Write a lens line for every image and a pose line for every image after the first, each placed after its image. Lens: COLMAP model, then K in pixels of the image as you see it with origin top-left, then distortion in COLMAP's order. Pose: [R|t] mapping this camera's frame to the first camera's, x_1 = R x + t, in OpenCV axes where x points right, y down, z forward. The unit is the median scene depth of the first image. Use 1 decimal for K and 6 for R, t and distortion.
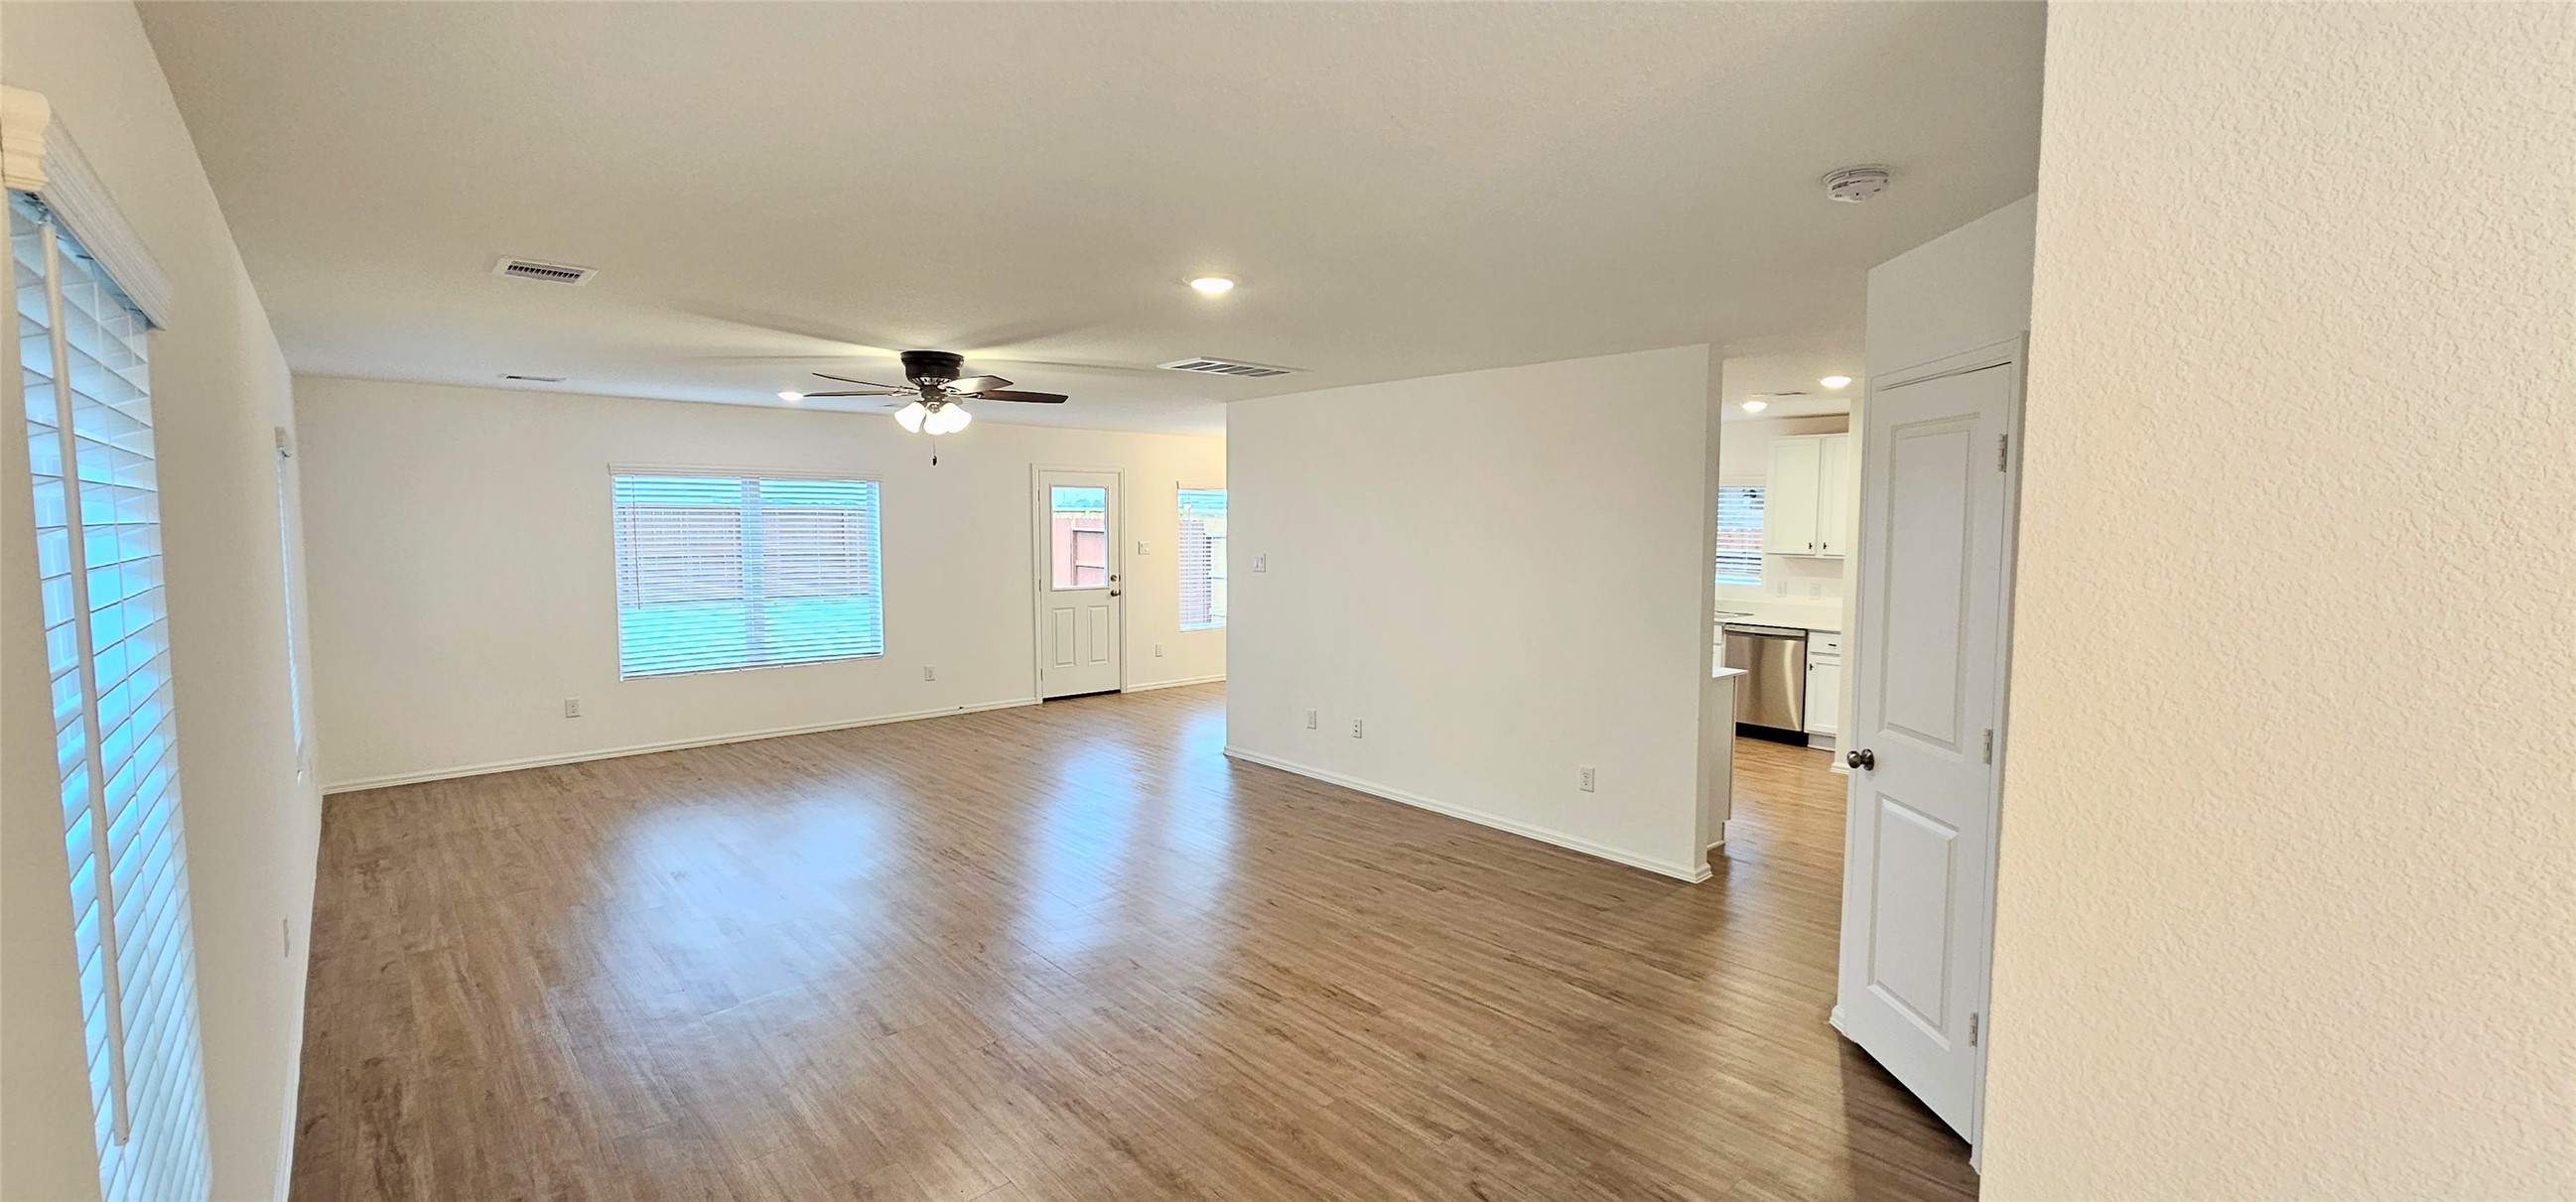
lens RADIAL K [[1031.5, 0, 1288.0], [0, 1031.5, 601.0], [0, 0, 1]] dist [-0.002187, -0.000058]
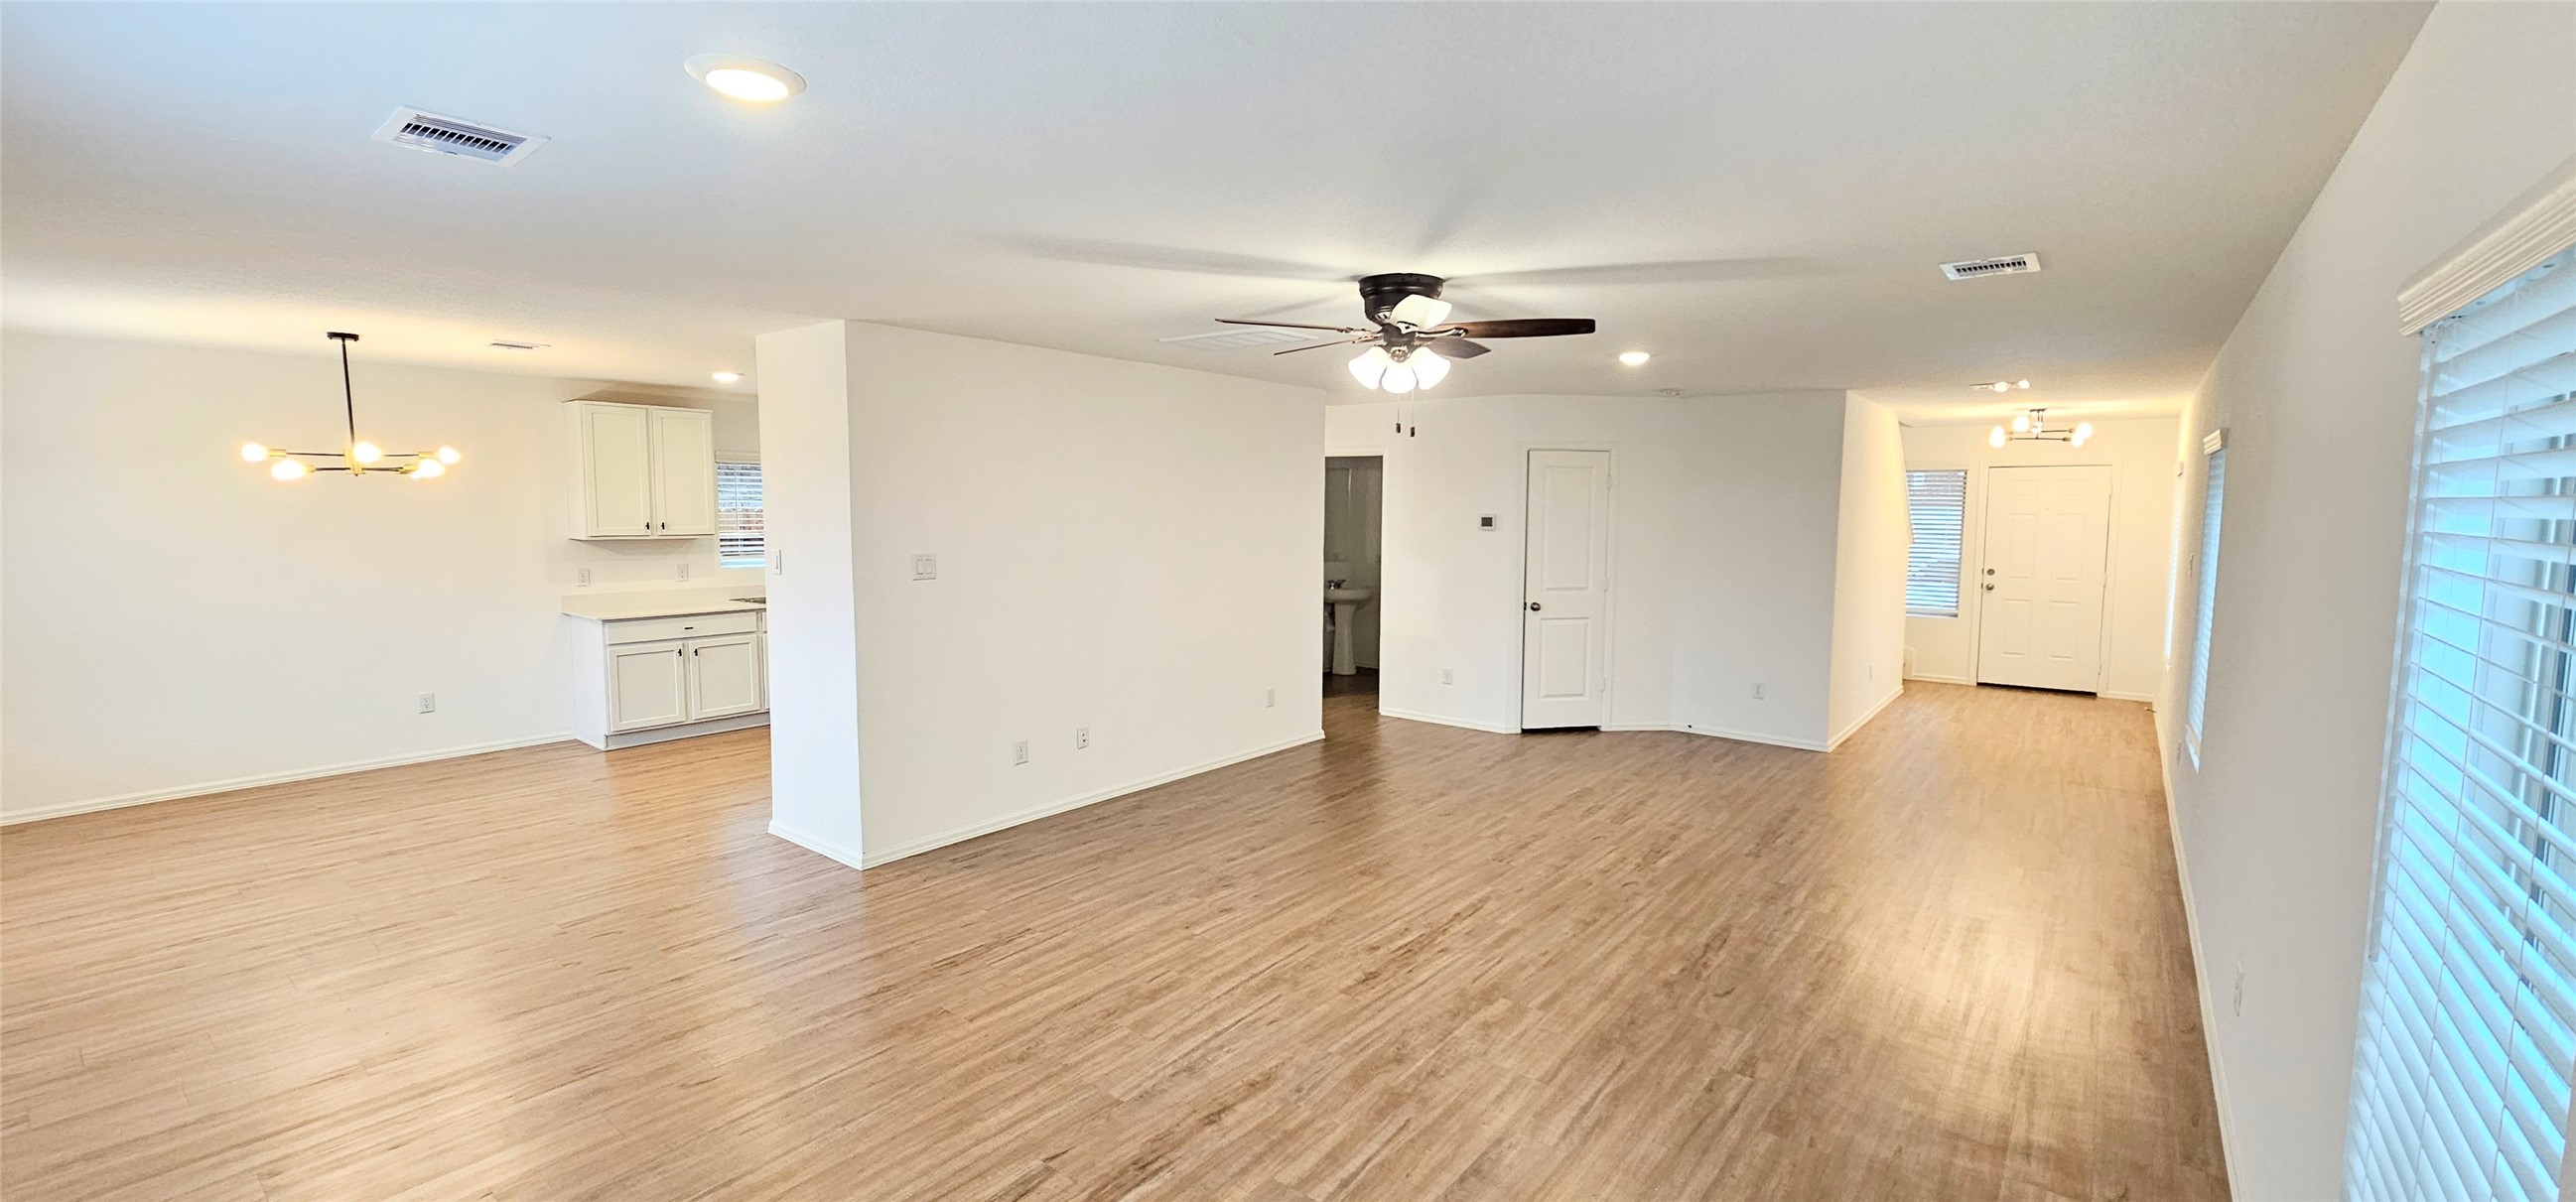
lens RADIAL K [[1031.5, 0, 1288.0], [0, 1031.5, 601.0], [0, 0, 1]] dist [-0.002187, -0.000058]
pose [[-0.155046, -0.101496, 0.982680, -0.986765], [0.070890, 0.991001, 0.113541, -0.100711], [-0.985361, 0.087266, -0.146455, 1.117139]]
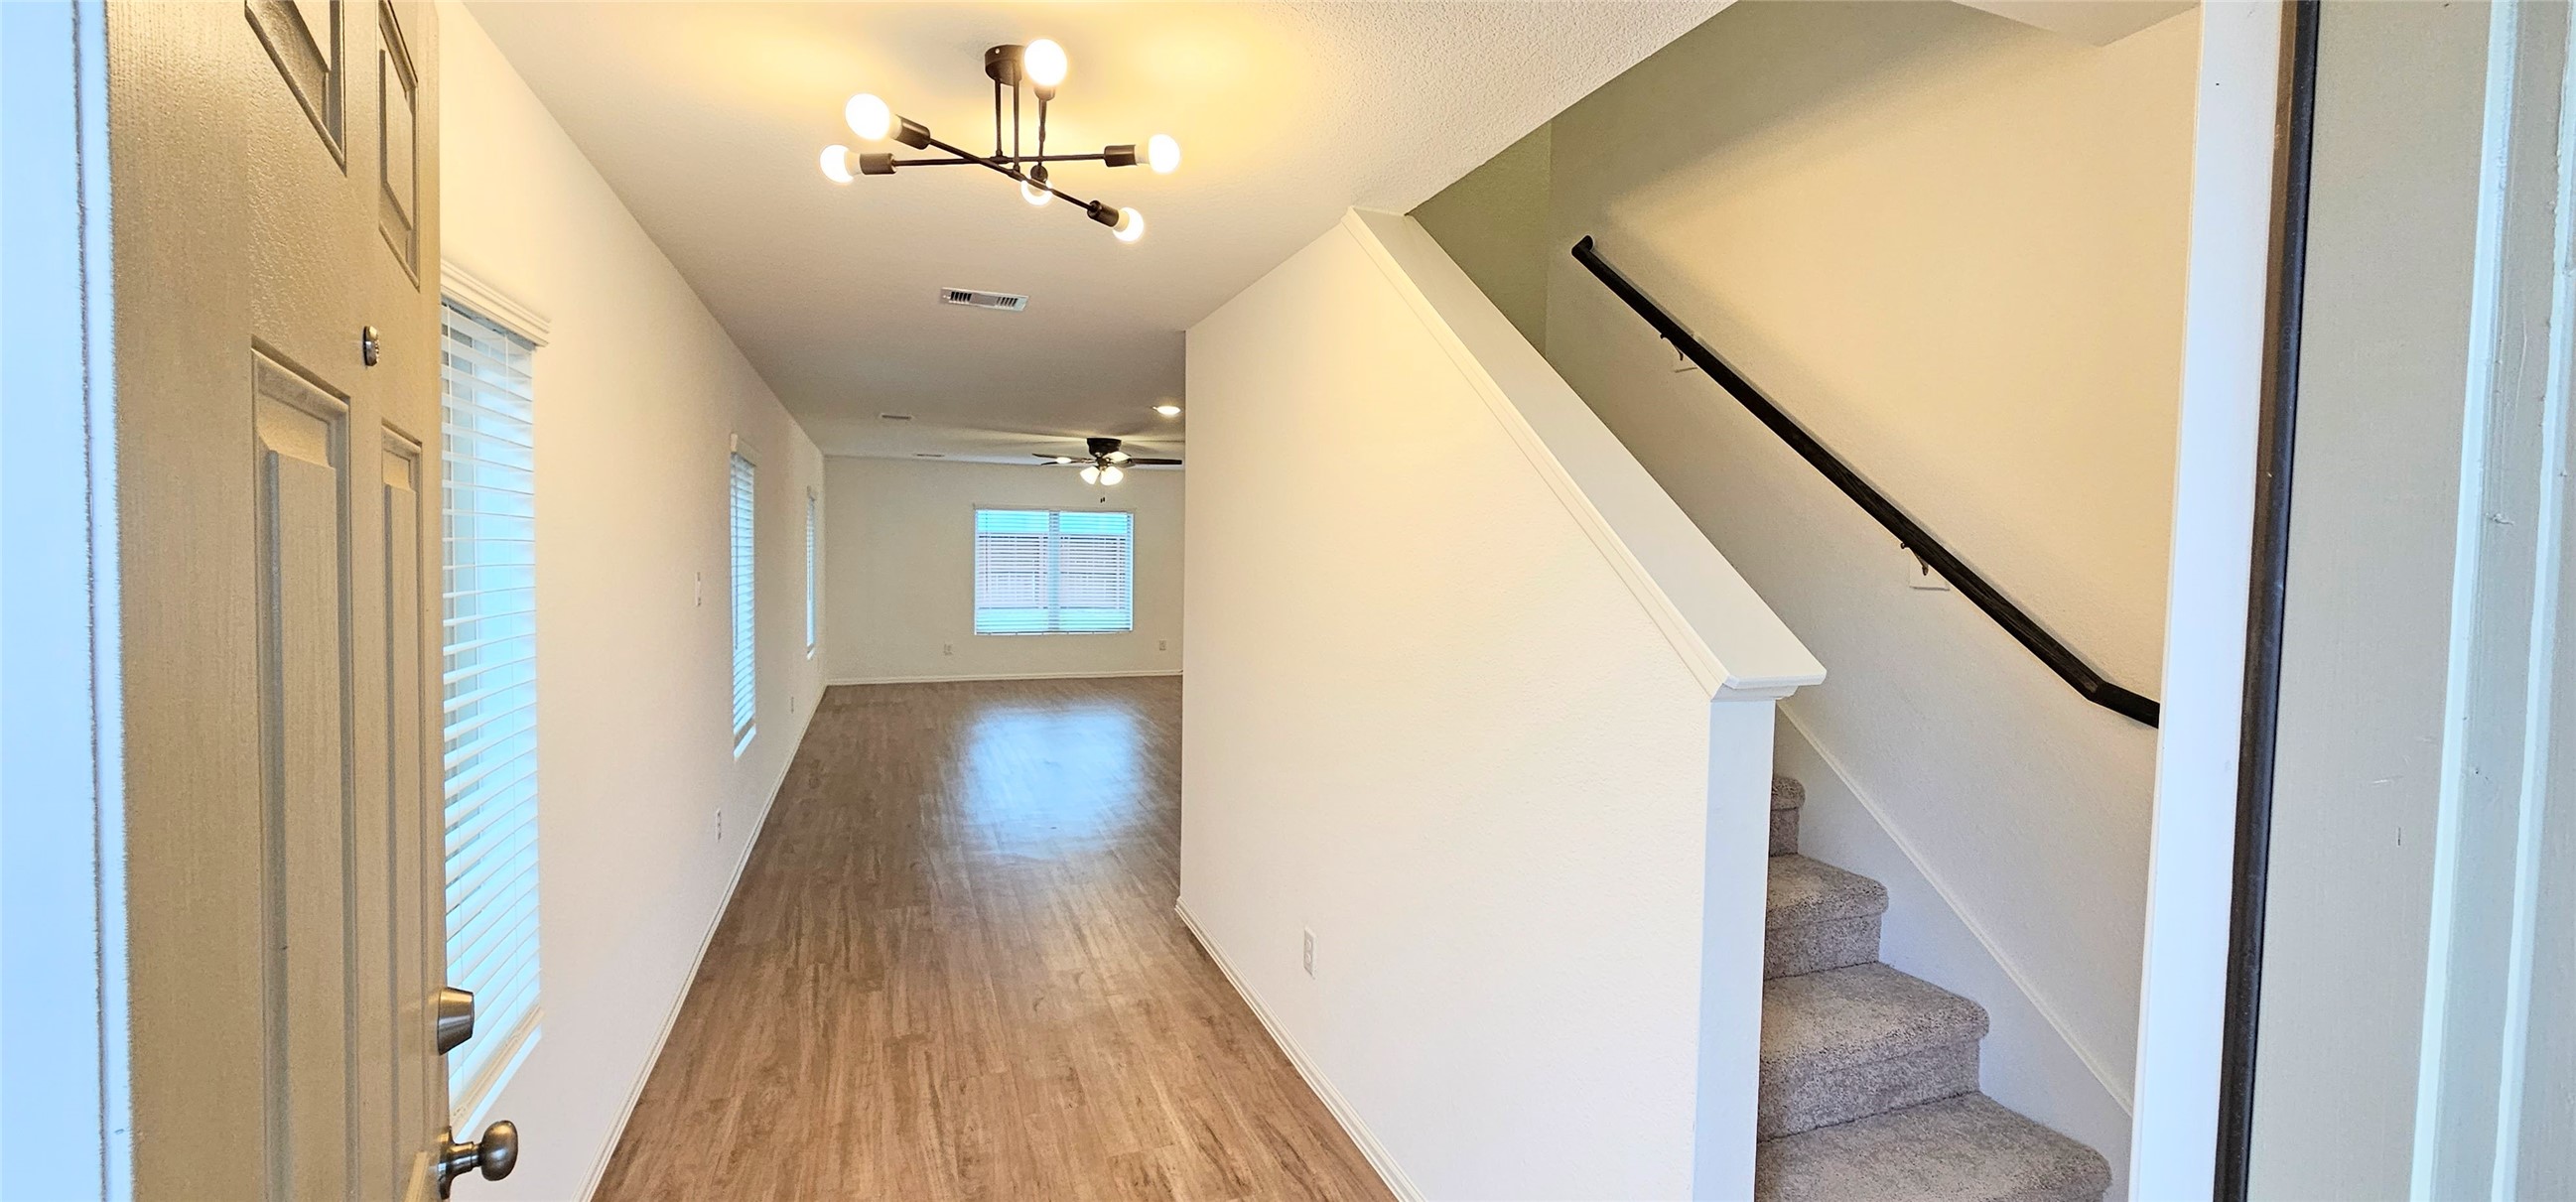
lens RADIAL K [[1031.5, 0, 1288.0], [0, 1031.5, 601.0], [0, 0, 1]] dist [-0.002187, -0.000058]
pose [[0.931202, 0.027416, -0.363471, 0.547699], [-0.041220, 0.998691, -0.030275, 0.069230], [0.362165, 0.043174, 0.931114, -0.465875]]
